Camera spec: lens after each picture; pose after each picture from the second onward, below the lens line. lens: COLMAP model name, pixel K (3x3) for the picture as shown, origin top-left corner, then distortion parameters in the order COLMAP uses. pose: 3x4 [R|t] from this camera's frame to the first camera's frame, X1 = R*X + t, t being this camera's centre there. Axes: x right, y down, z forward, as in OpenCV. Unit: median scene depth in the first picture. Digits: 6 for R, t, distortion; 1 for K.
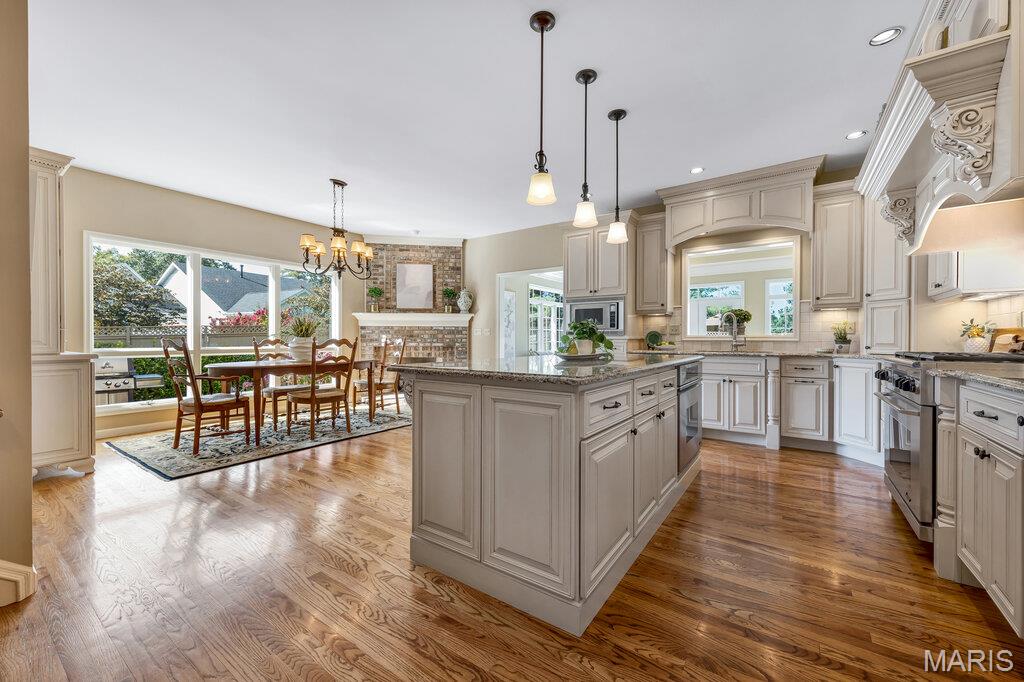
lens RADIAL K [[406.9, 0, 515.9], [0, 406.9, 342.1], [0, 0, 1]] dist [0.007852, -0.000064]
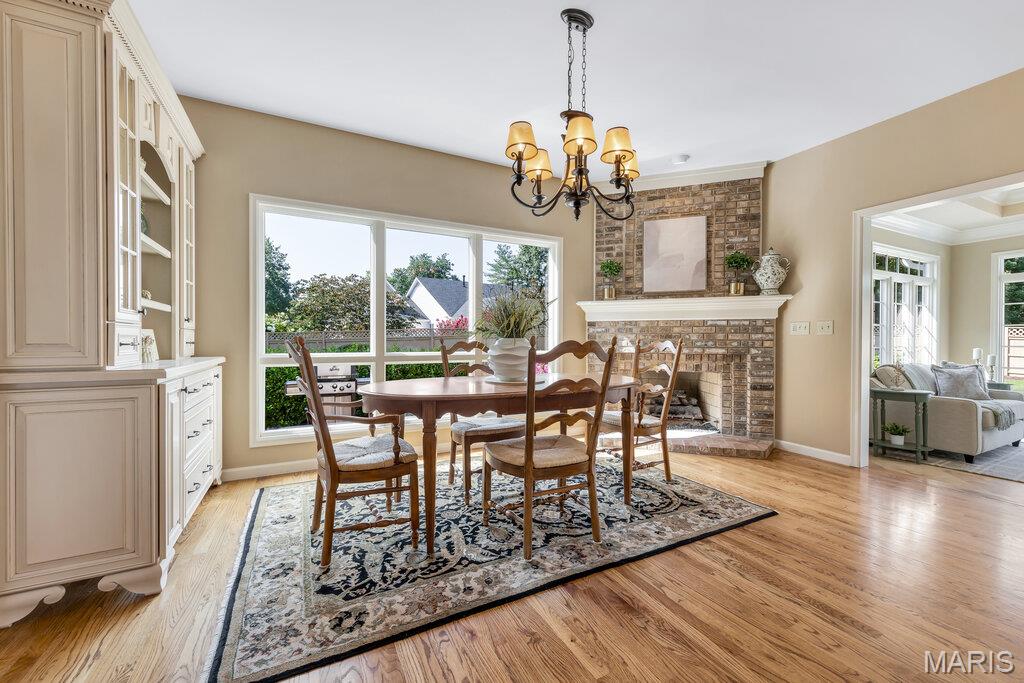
lens RADIAL K [[406.9, 0, 504.5], [0, 406.9, 343.2], [0, 0, 1]] dist [0.007852, -0.000064]
pose [[0.878386, 0.004140, -0.477933, -0.179446], [-0.005525, 0.999984, -0.001493, -0.002446], [0.477919, 0.003952, 0.878395, 0.345035]]
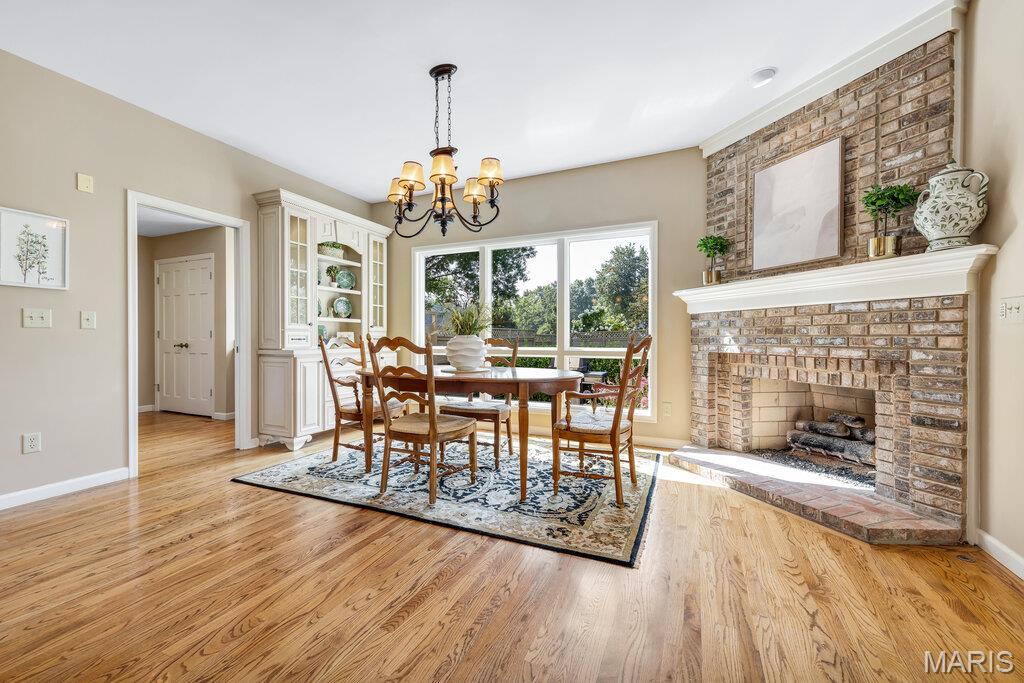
lens RADIAL K [[406.9, 0, 512.3], [0, 406.9, 339.0], [0, 0, 1]] dist [0.007852, -0.000064]
pose [[0.184451, 0.001771, -0.982840, 0.107406], [-0.009266, 0.999957, 0.000062, -0.003878], [0.982798, 0.009096, 0.184460, 0.645661]]
